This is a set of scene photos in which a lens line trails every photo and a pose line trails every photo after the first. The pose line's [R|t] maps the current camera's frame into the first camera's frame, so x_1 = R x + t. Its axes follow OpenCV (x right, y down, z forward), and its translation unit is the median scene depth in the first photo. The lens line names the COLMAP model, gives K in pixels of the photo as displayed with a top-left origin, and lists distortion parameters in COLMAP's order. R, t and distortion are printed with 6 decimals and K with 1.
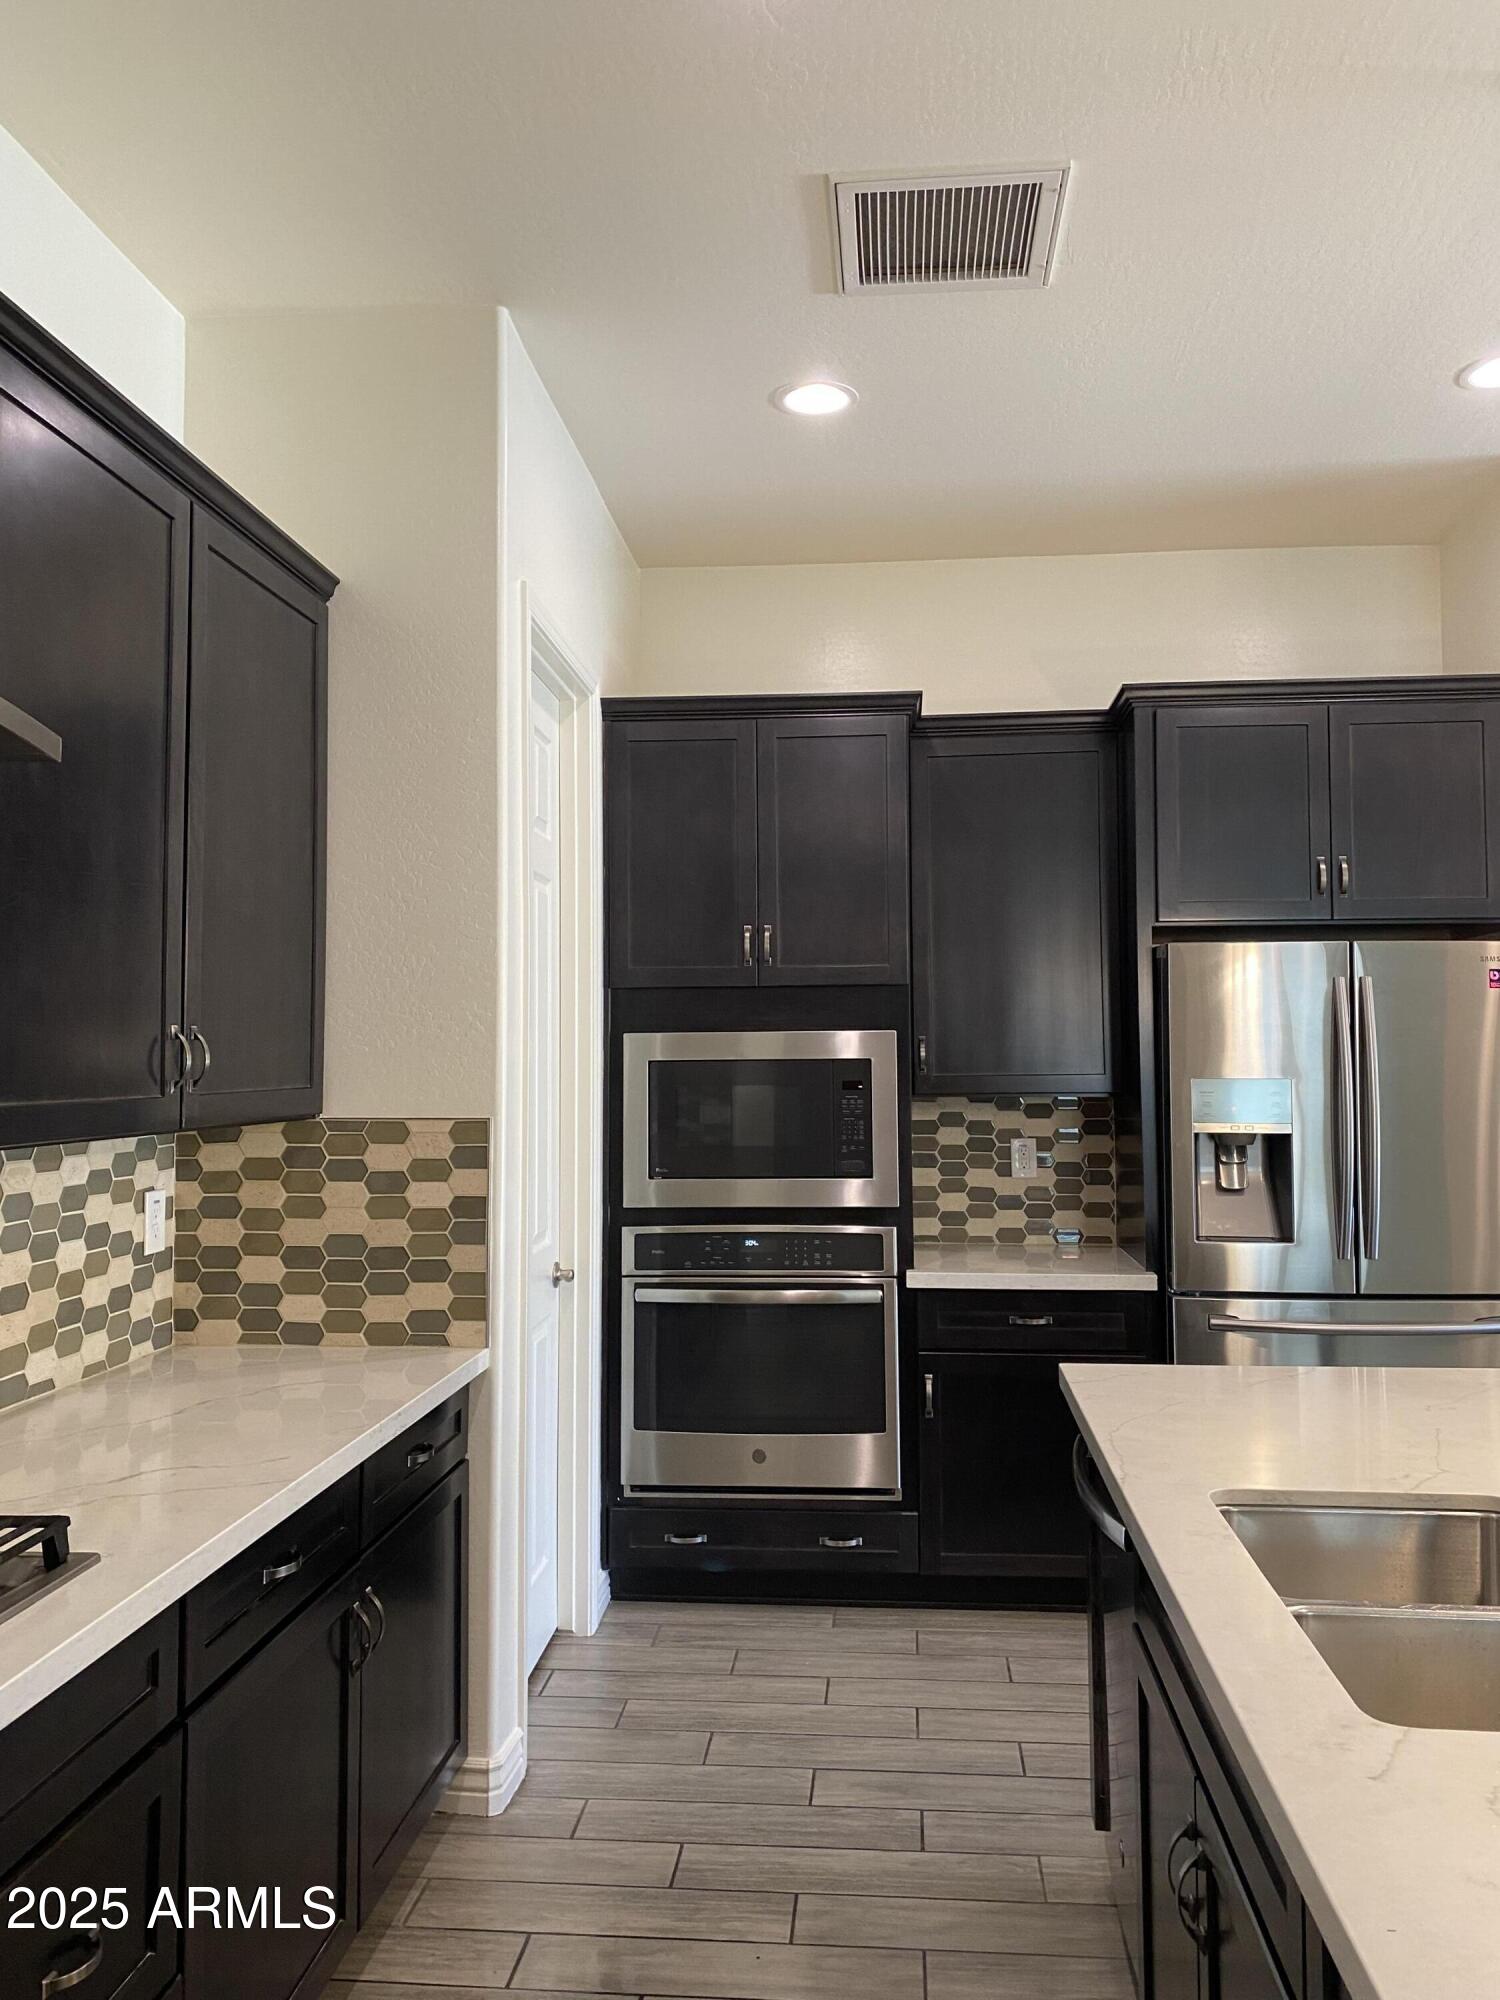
lens RADIAL K [[1510.4, 0, 777.8], [0, 1510.4, 967.3], [0, 0, 1]] dist [0.069496, -0.144786]
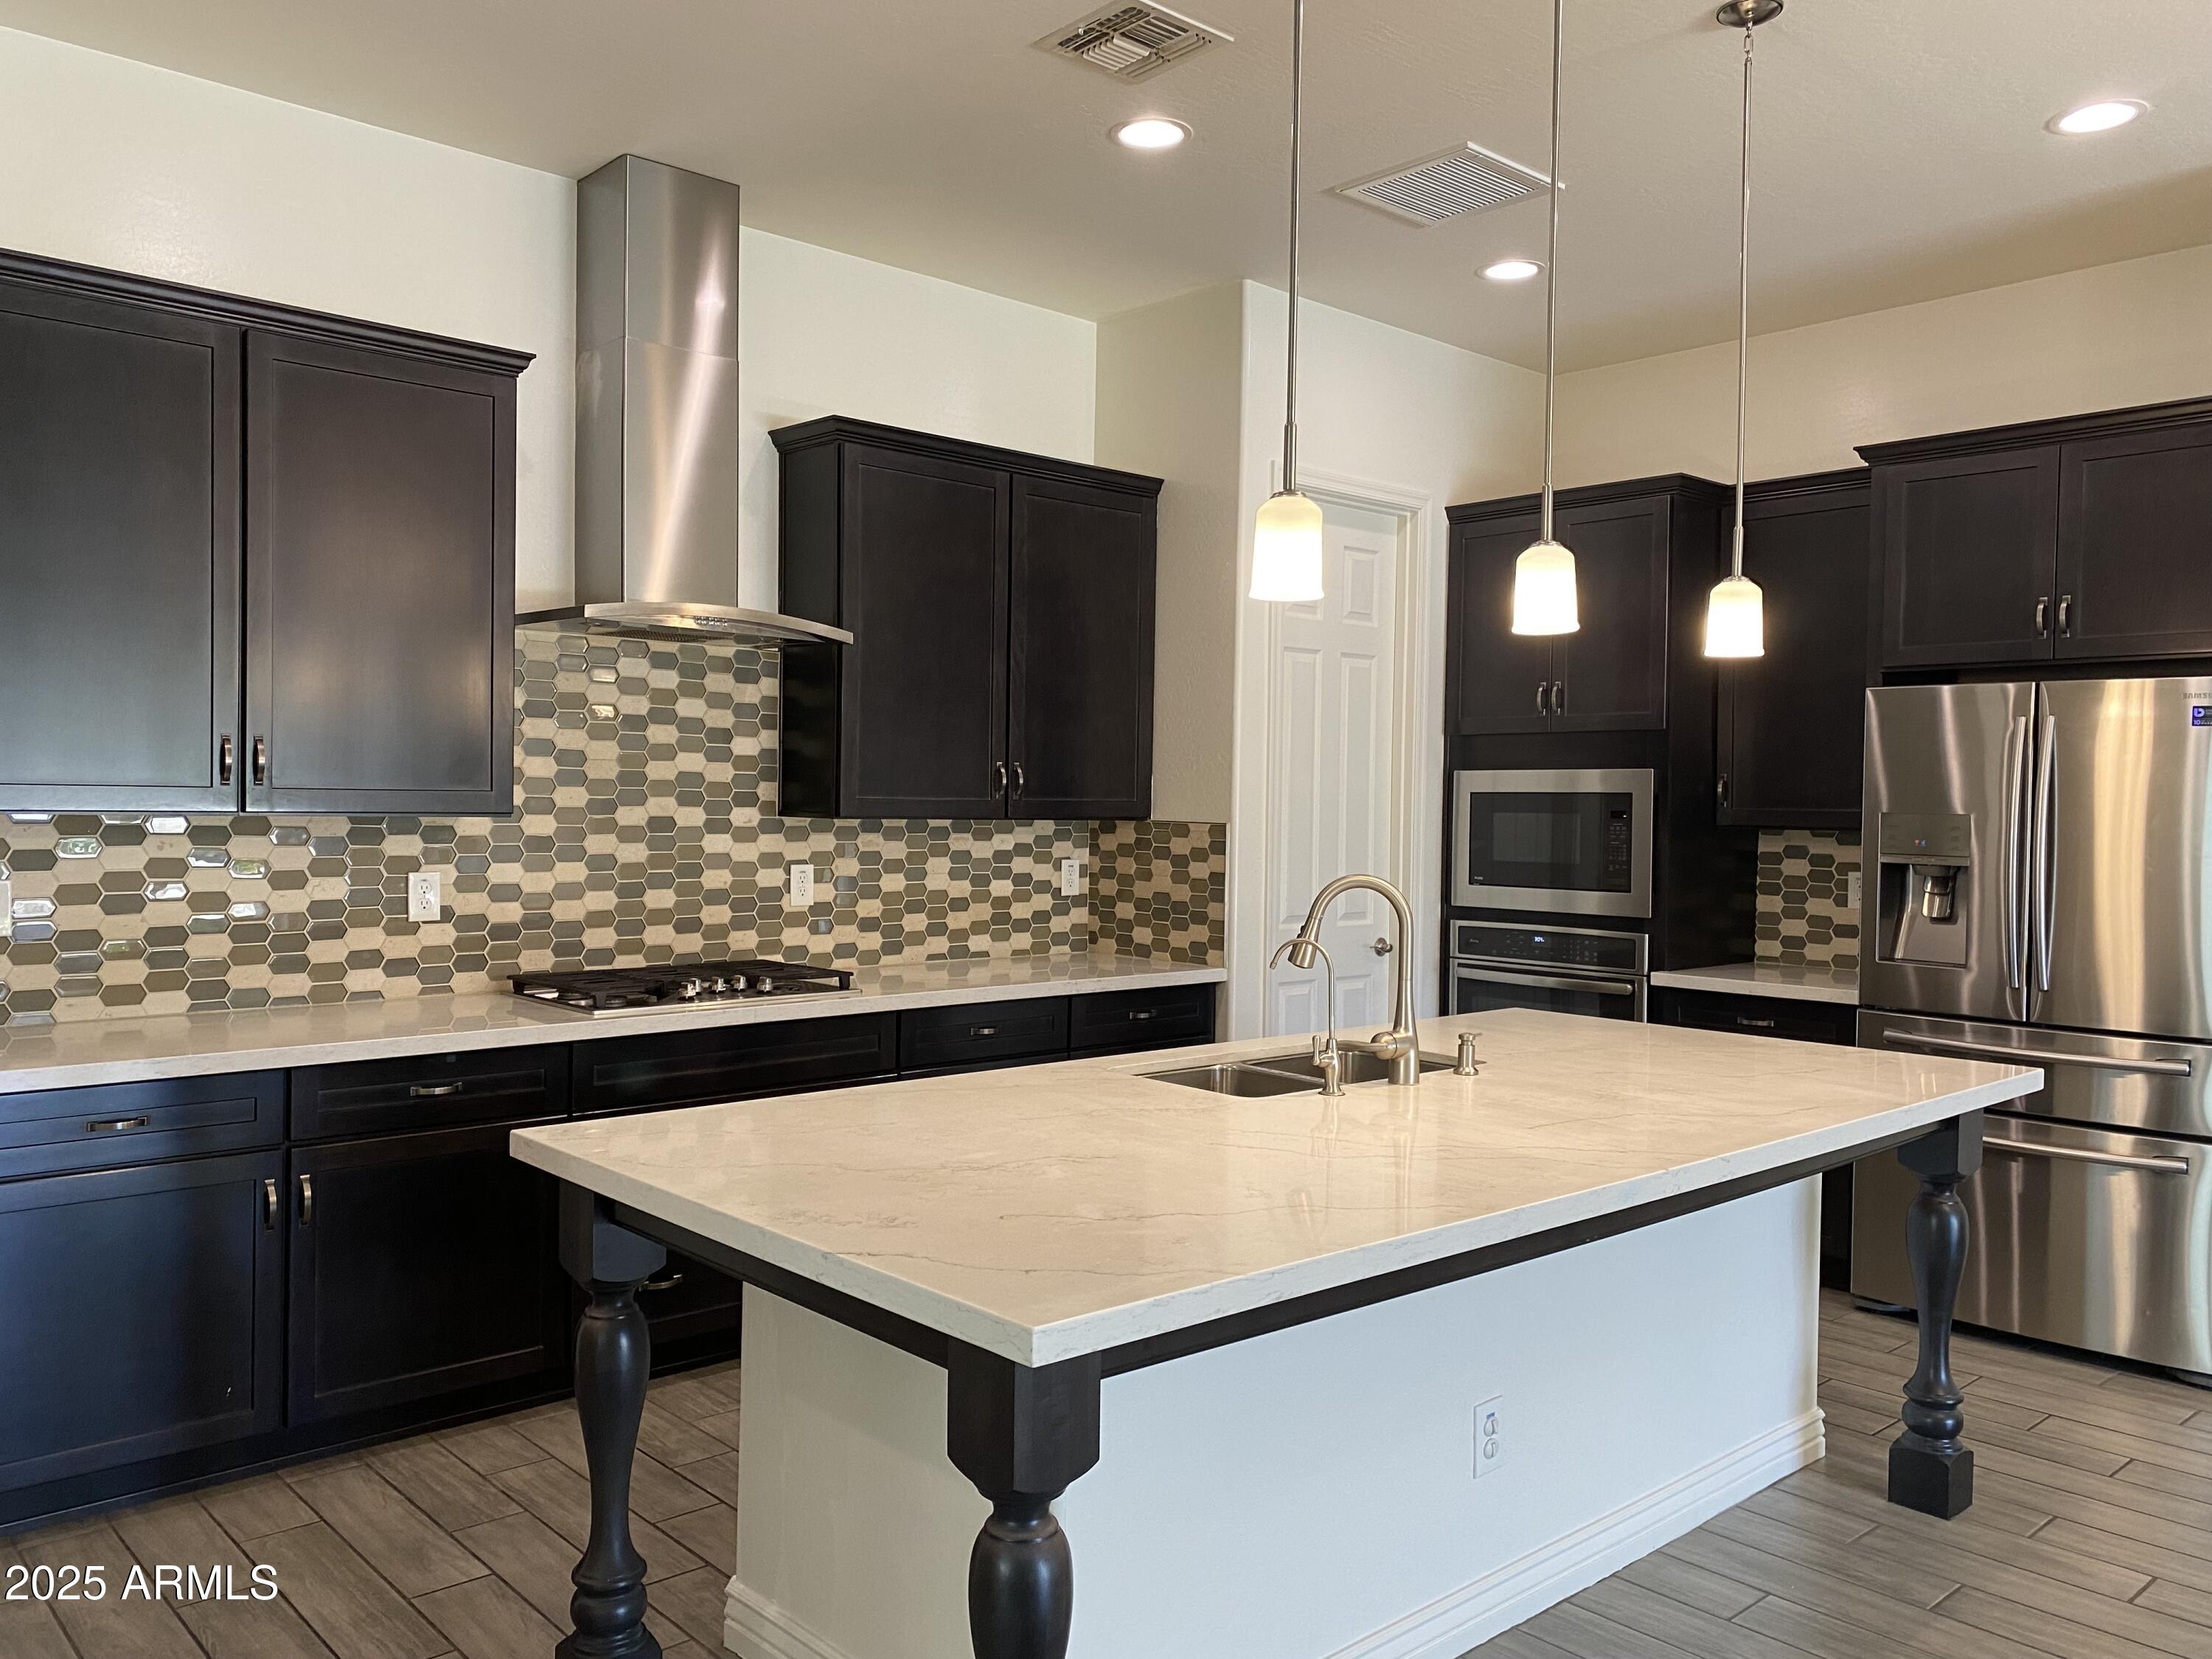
lens RADIAL K [[1670.7, 0, 1111.1], [0, 1670.7, 822.0], [0, 0, 1]] dist [0.069260, -0.145361]
pose [[0.733480, 0.026824, -0.679181, 0.884071], [0.021292, 0.997824, 0.062403, -0.010871], [0.679377, -0.060232, 0.731313, -0.333609]]
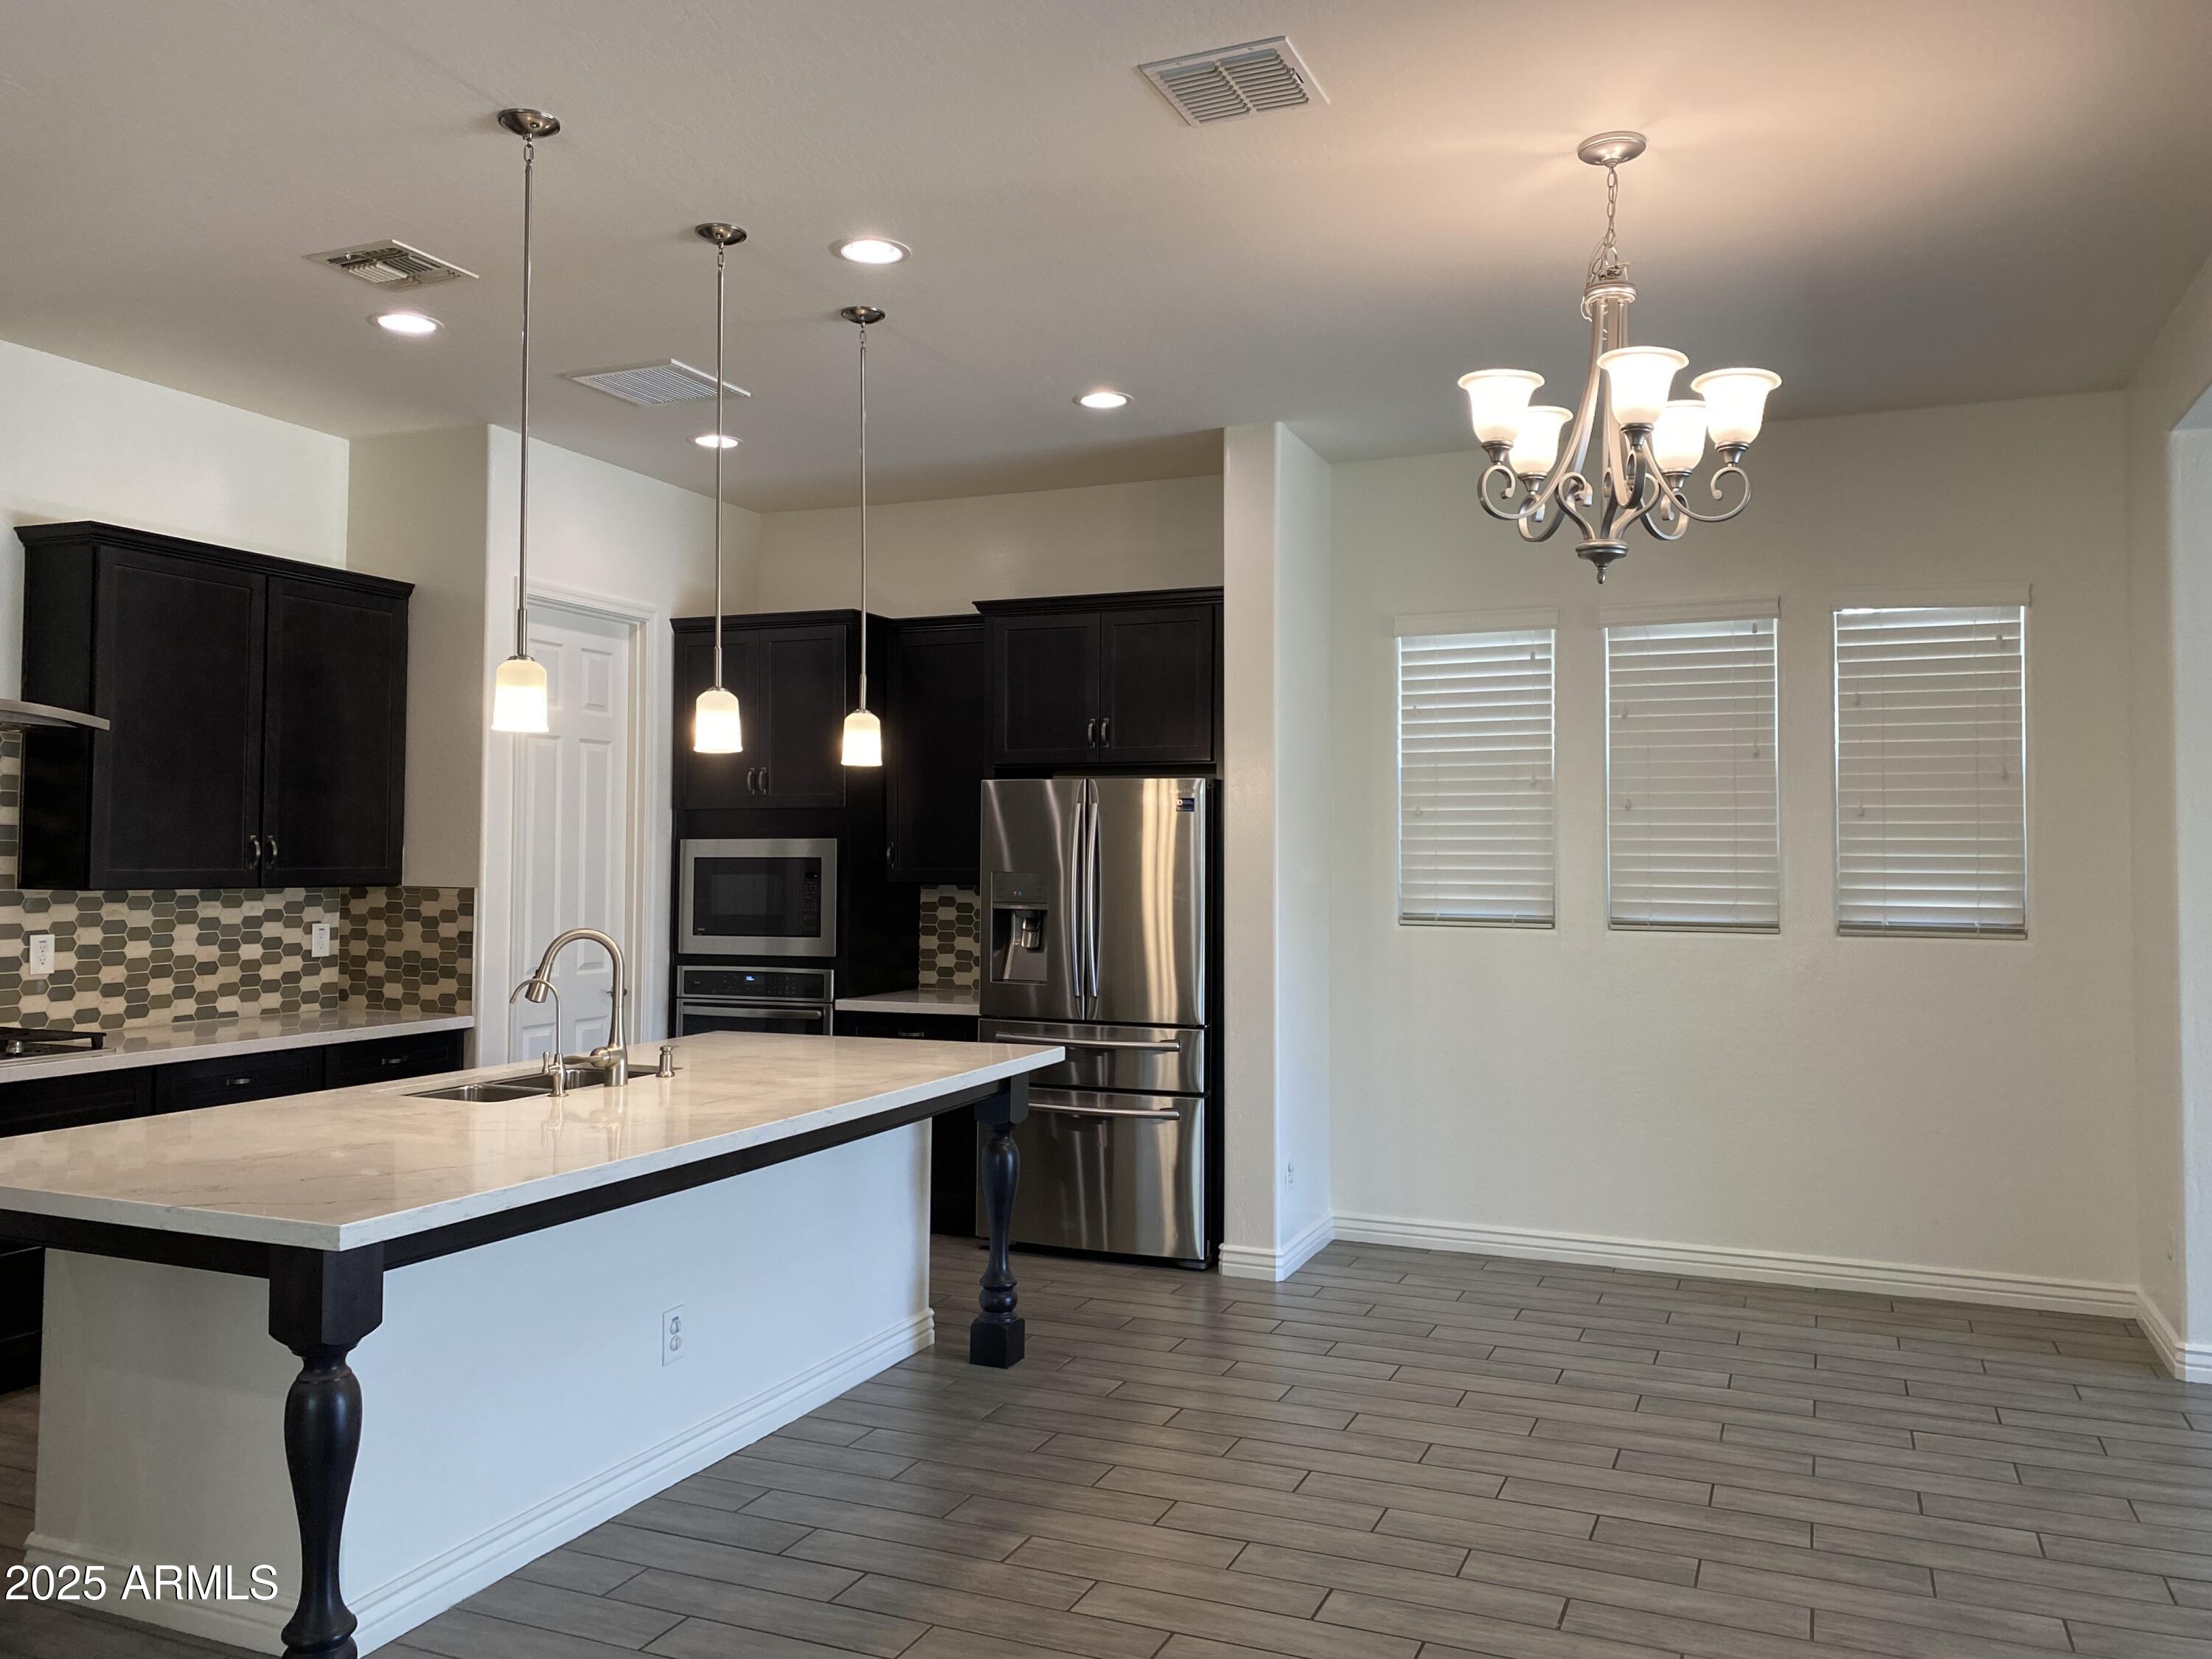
lens RADIAL K [[1700.2, 0, 1090.4], [0, 1700.2, 804.4], [0, 0, 1]] dist [0.021117, -0.004353]
pose [[0.945533, 0.001335, -0.325522, 1.137001], [0.007731, 0.999617, 0.026556, -0.045255], [0.325433, -0.027627, 0.945161, -0.647219]]
